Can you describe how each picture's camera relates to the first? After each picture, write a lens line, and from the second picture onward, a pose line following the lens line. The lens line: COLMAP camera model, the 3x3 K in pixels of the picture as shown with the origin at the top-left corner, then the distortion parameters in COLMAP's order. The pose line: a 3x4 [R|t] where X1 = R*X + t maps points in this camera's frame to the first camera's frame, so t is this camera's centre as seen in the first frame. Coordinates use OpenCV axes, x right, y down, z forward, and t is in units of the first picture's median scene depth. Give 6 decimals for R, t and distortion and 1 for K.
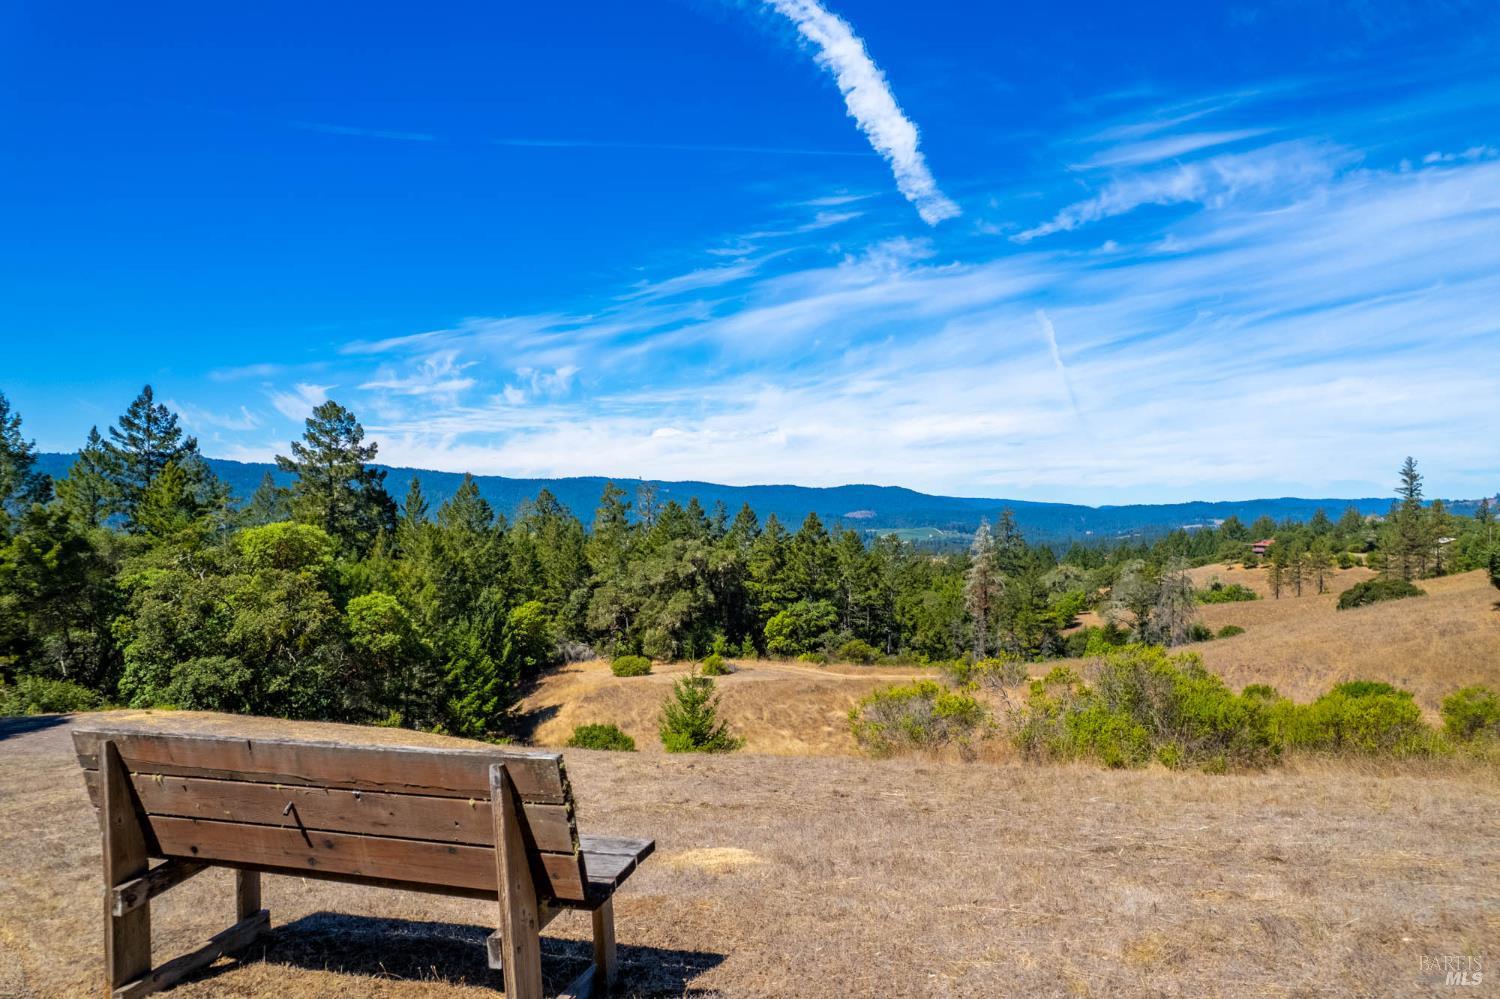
lens RADIAL K [[962.1, 0, 761.5], [0, 962.1, 484.9], [0, 0, 1]] dist [-0.072665, 0.048860]
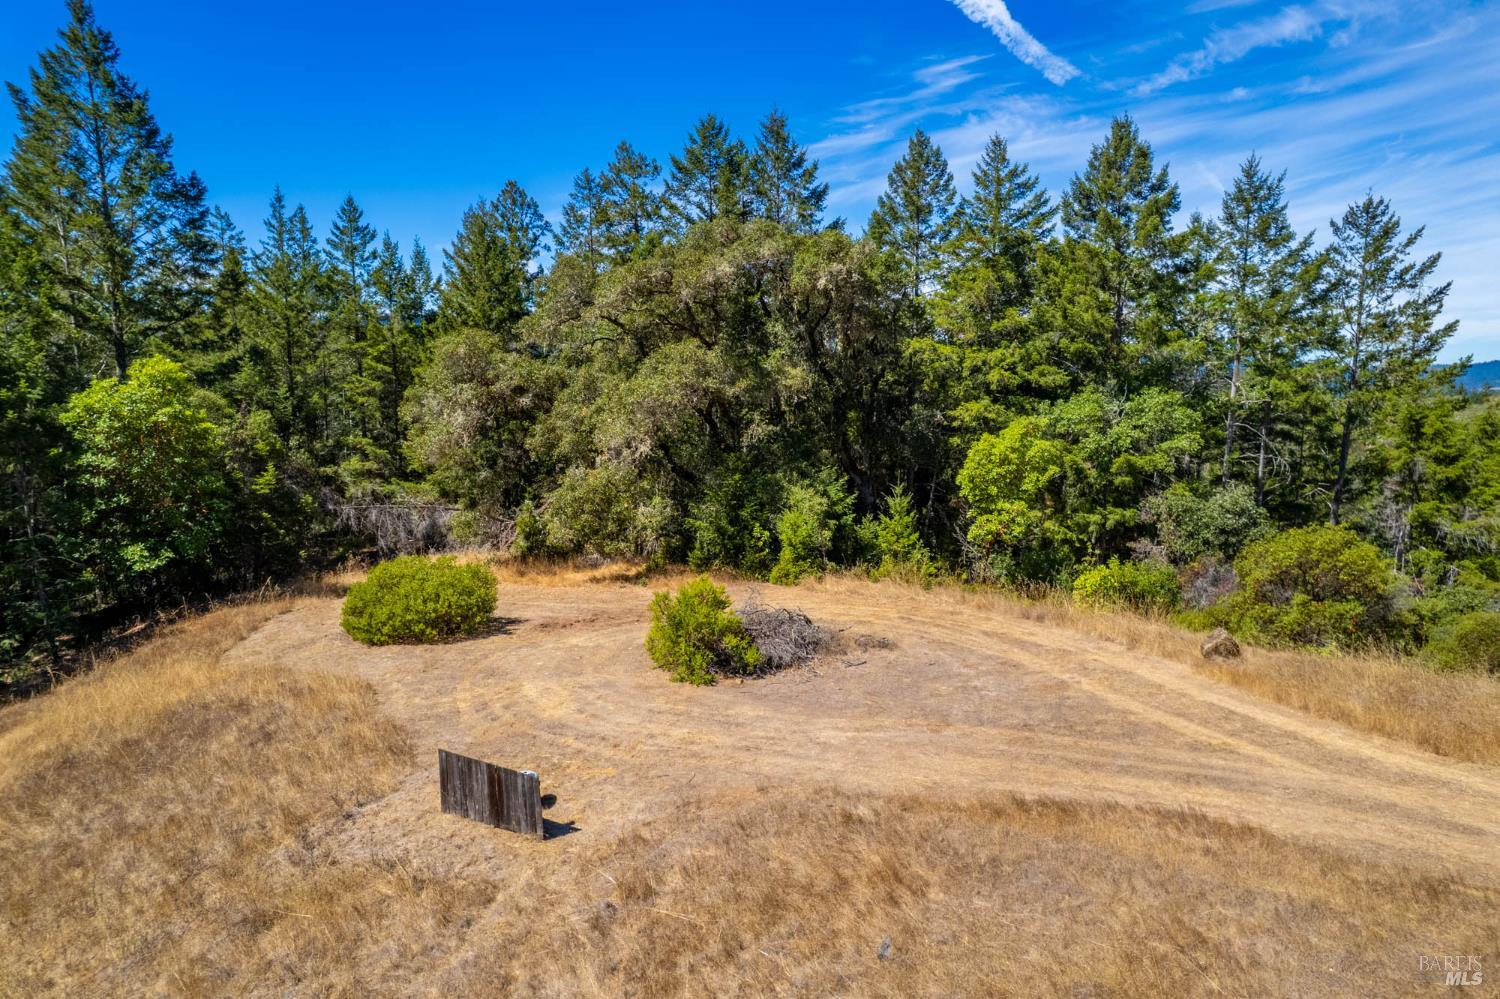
lens RADIAL K [[962.1, 0, 761.5], [0, 962.1, 484.9], [0, 0, 1]] dist [-0.072665, 0.048860]
pose [[0.973532, 0.028732, -0.226737, 0.010612], [0.005140, 0.989063, 0.147404, 0.104697], [0.228493, -0.144668, 0.962737, 0.670776]]
